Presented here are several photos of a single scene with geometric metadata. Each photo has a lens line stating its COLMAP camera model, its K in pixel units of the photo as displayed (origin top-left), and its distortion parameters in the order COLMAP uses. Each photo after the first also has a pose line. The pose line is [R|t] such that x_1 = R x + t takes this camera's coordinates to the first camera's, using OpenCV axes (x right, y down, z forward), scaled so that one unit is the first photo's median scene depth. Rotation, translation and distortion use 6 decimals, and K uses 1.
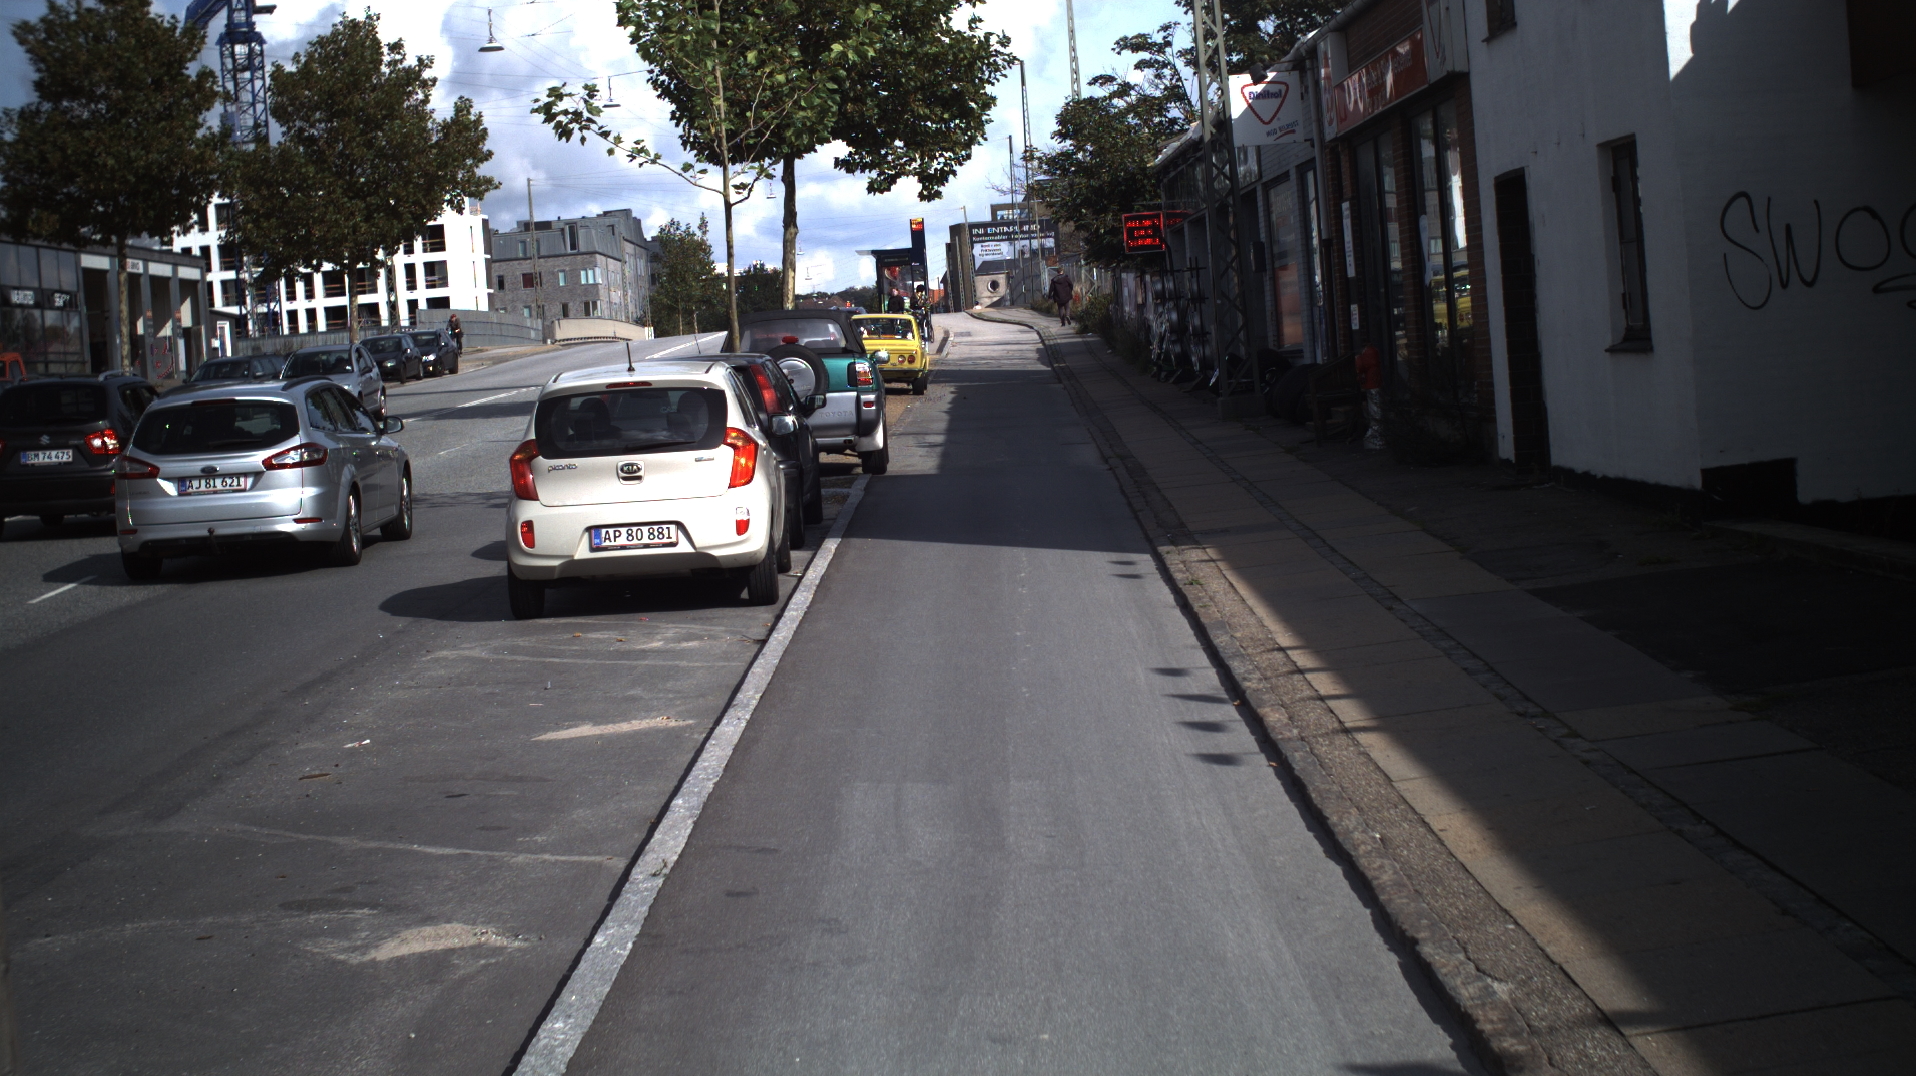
lens RADIAL K [[3133.1, 0, 958.0], [0, 3133.1, 538.0], [0, 0, 1]] dist [-0.265165, 0.254170]
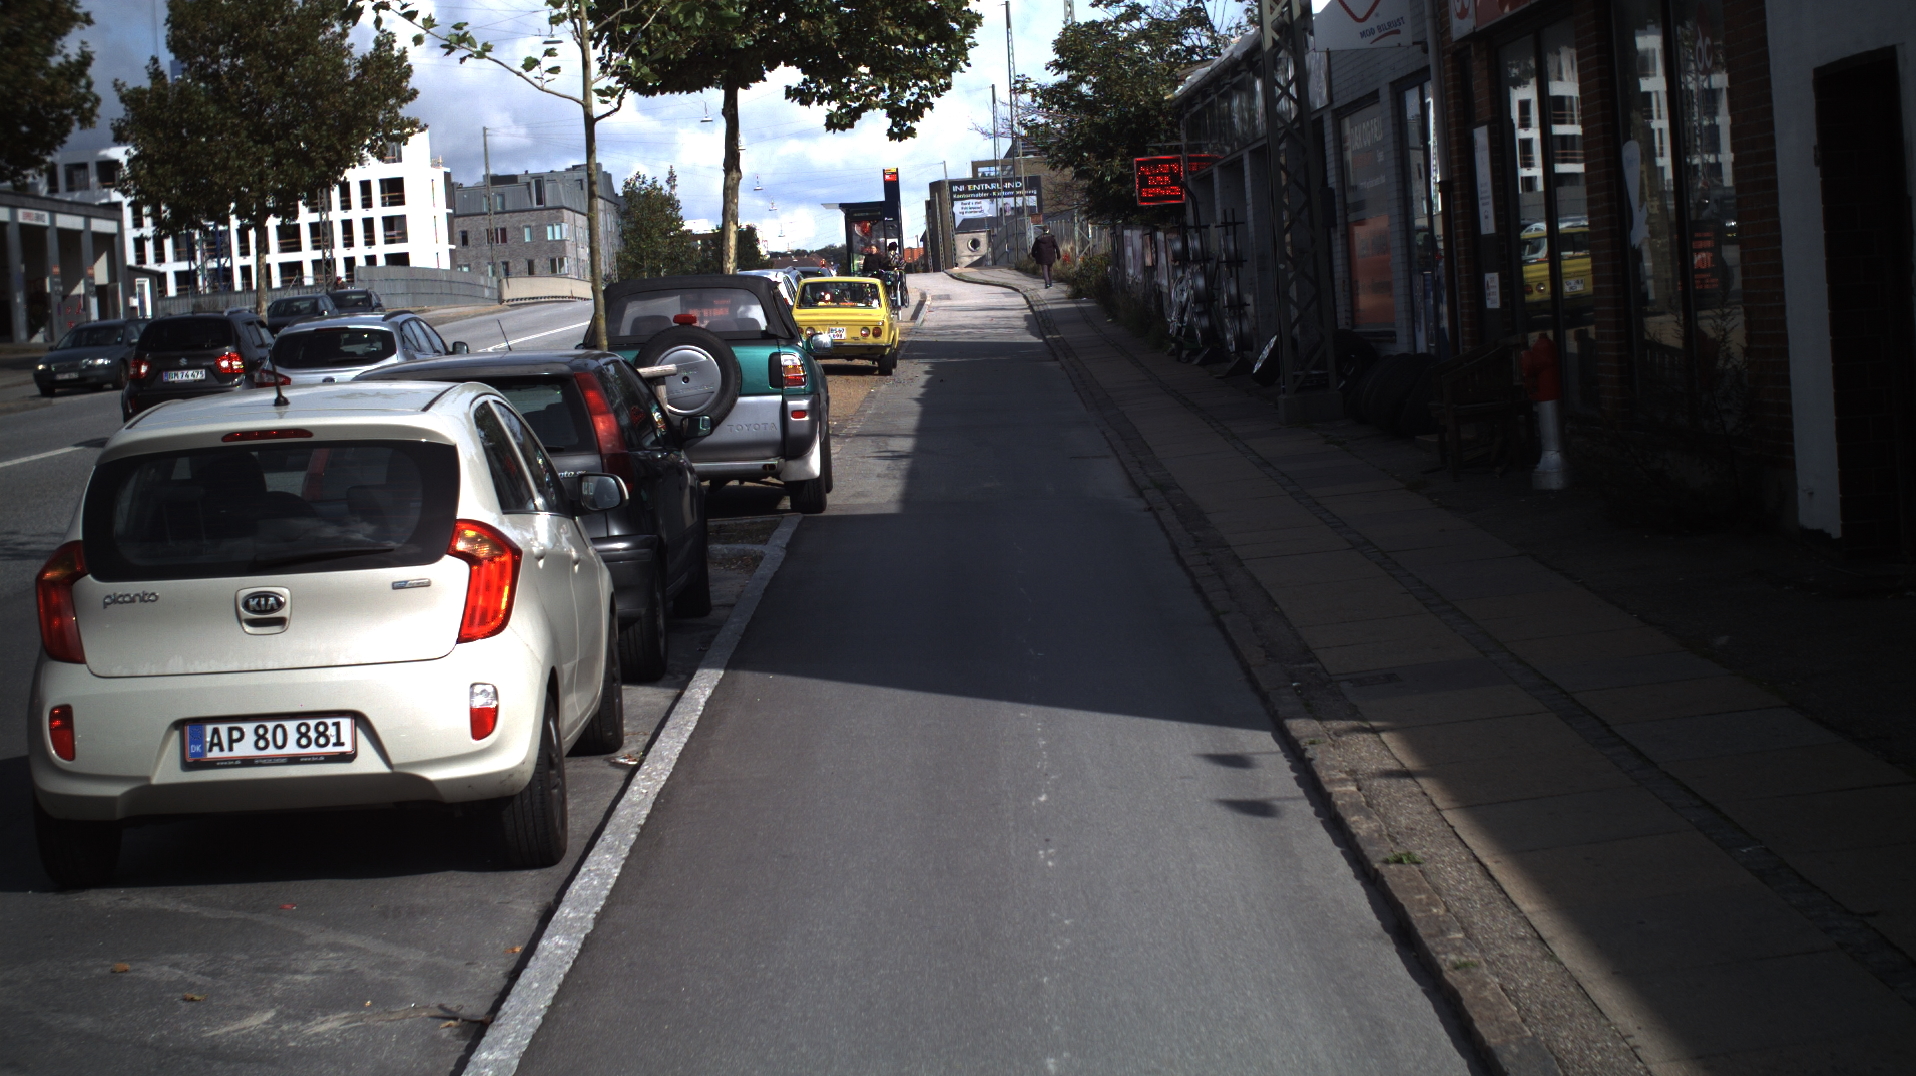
lens RADIAL K [[3133.1, 0, 958.0], [0, 3133.1, 538.0], [0, 0, 1]] dist [-0.265165, 0.254170]
pose [[0.999958, 0.005974, 0.006968, 0.000878], [-0.006065, 0.999895, 0.013168, -0.012779], [-0.006889, -0.013210, 0.999889, 0.162114]]
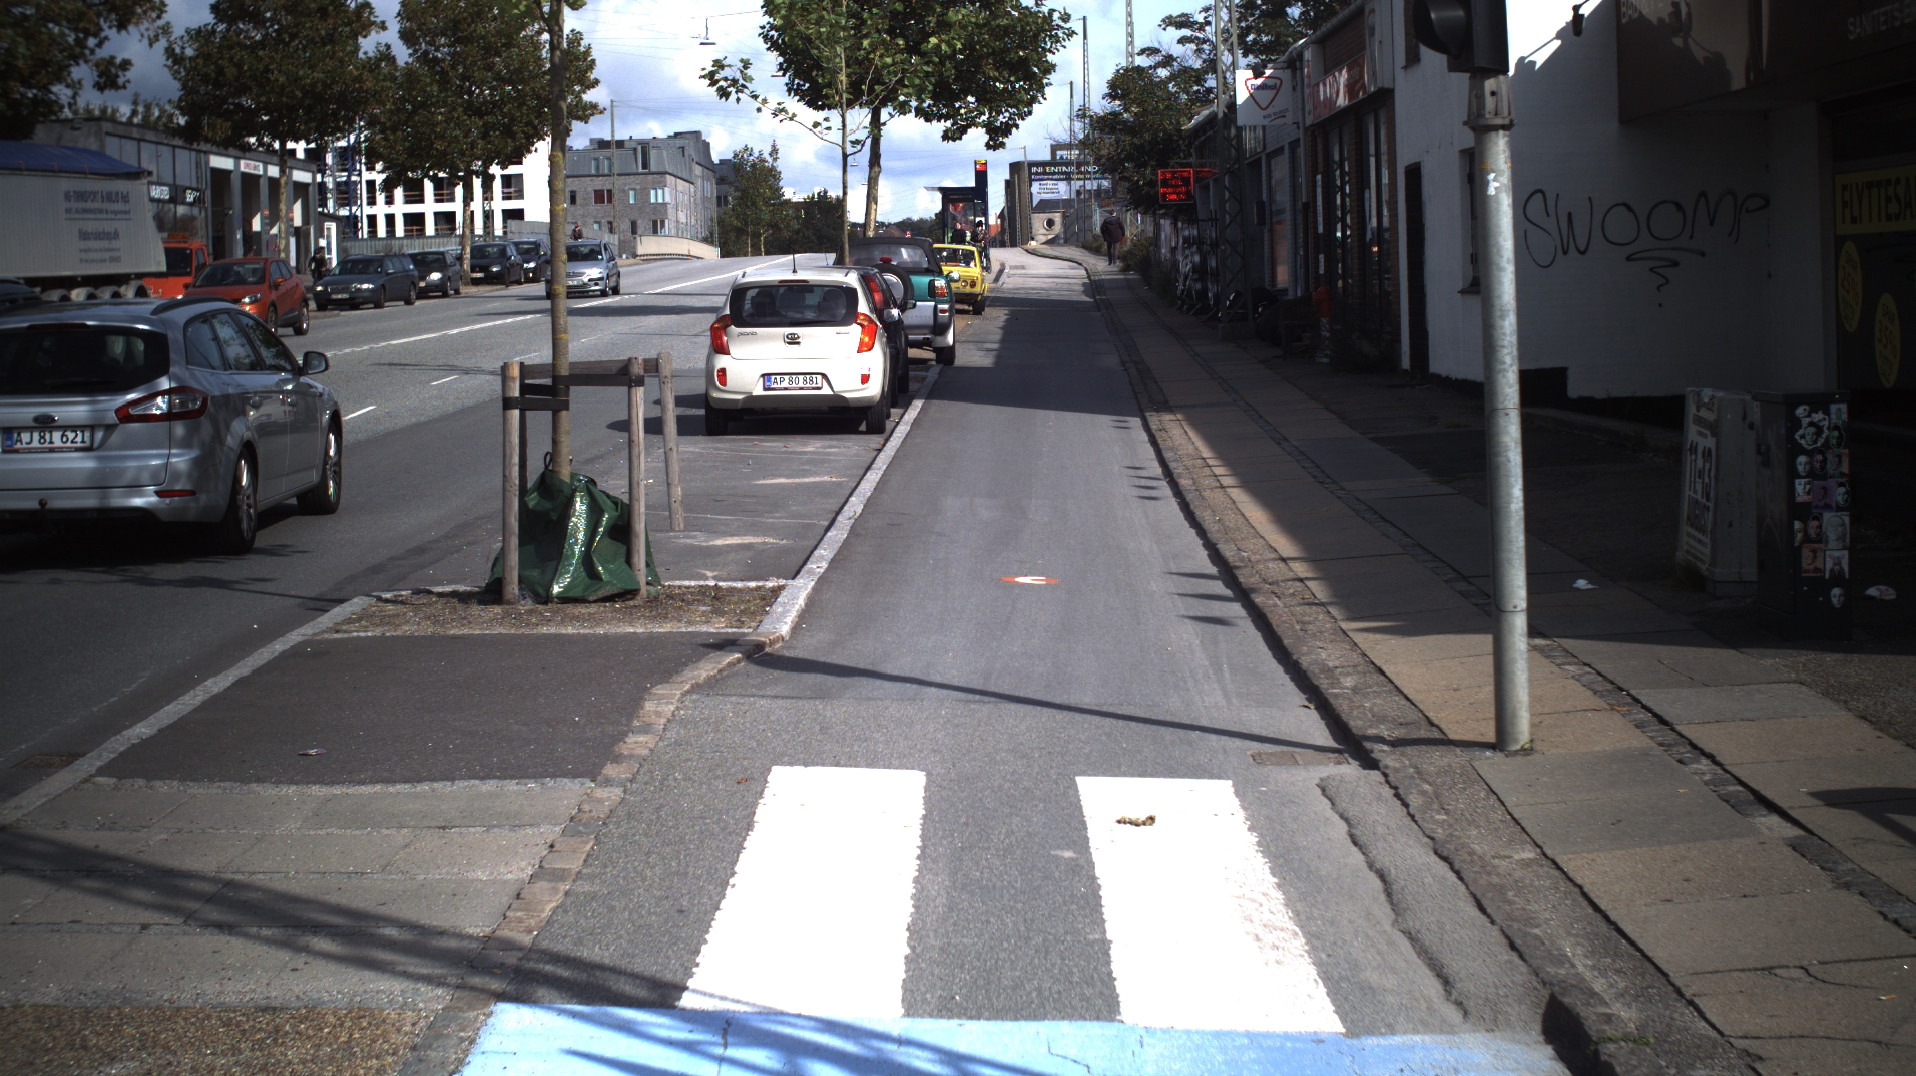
lens RADIAL K [[3133.1, 0, 958.0], [0, 3133.1, 538.0], [0, 0, 1]] dist [-0.265165, 0.254170]
pose [[0.998672, 0.049826, -0.013093, -0.000300], [-0.049542, 0.998547, 0.021204, 0.012407], [0.014131, -0.020527, 0.999689, -0.162223]]
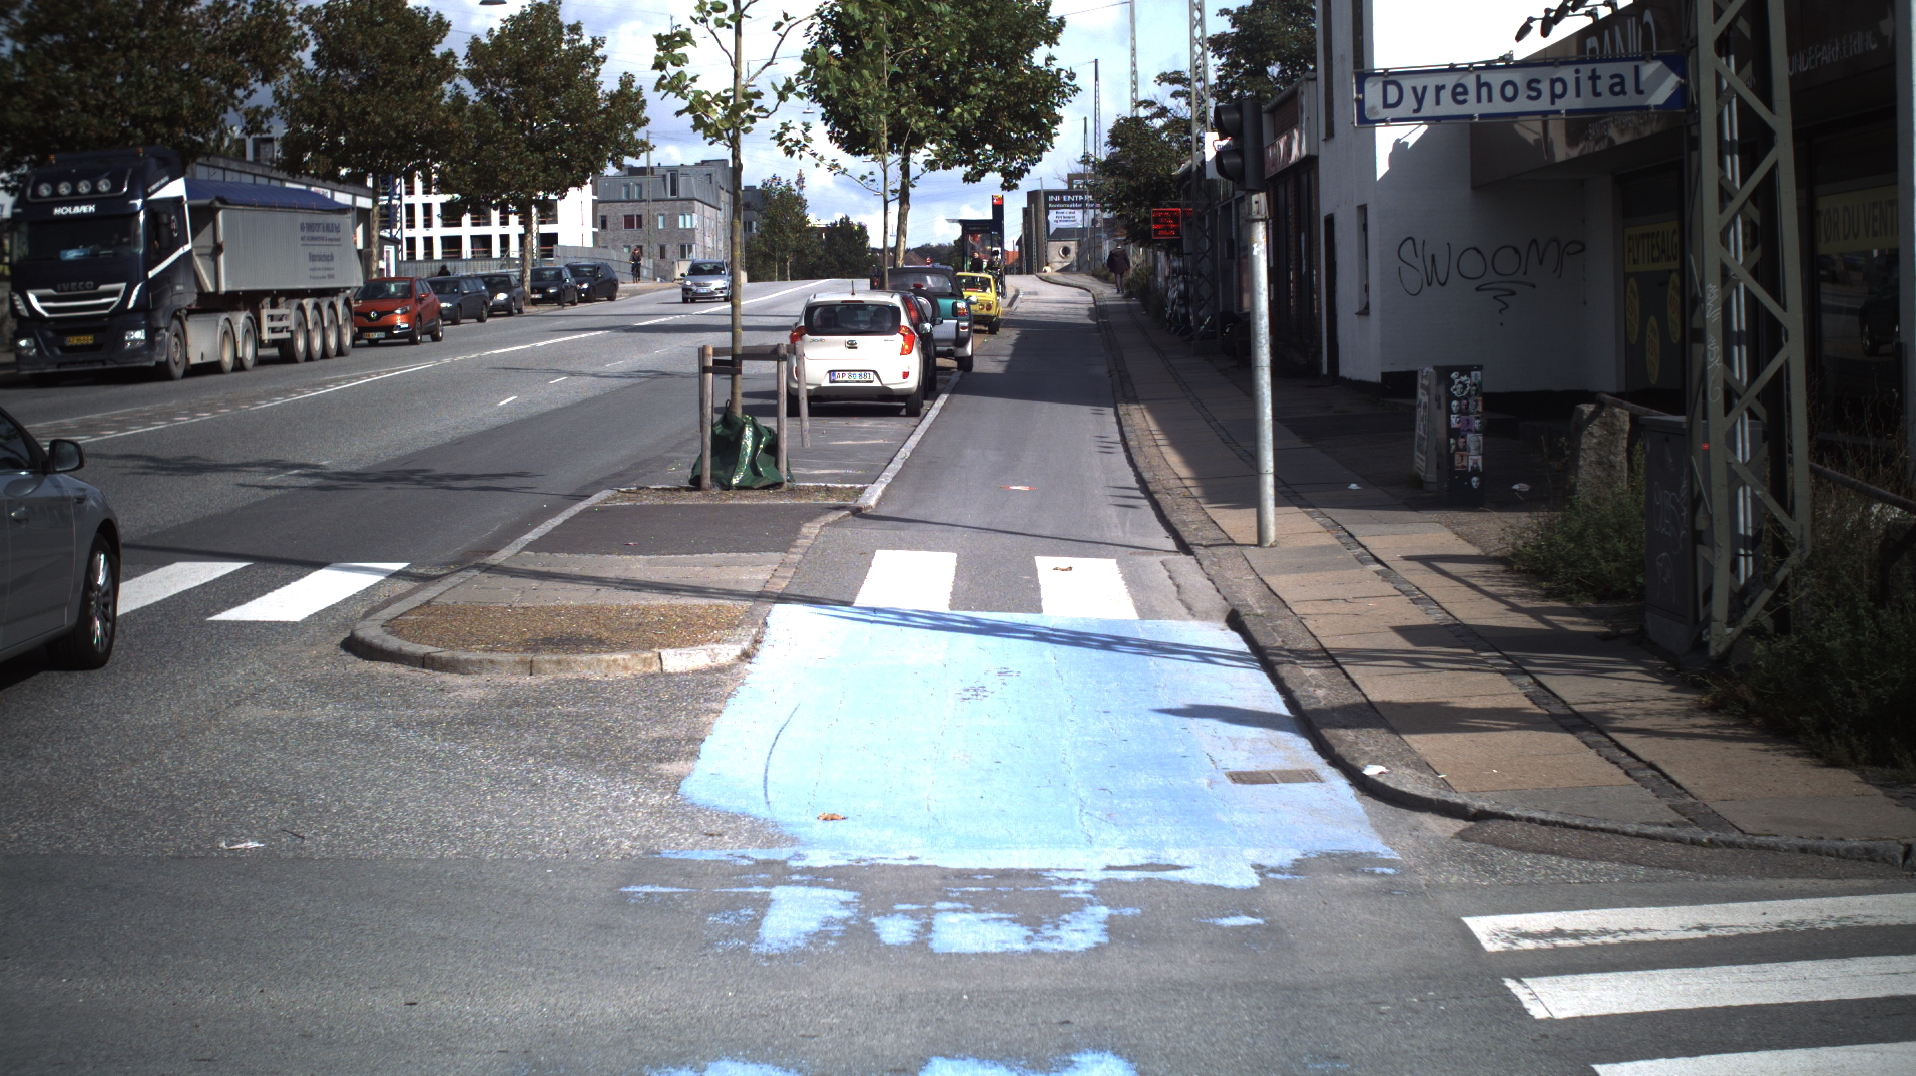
lens RADIAL K [[3133.1, 0, 958.0], [0, 3133.1, 538.0], [0, 0, 1]] dist [-0.265165, 0.254170]
pose [[0.998123, 0.058341, -0.018607, 0.002594], [-0.058099, 0.998223, 0.013273, 0.023185], [0.019348, -0.012167, 0.999739, -0.324713]]
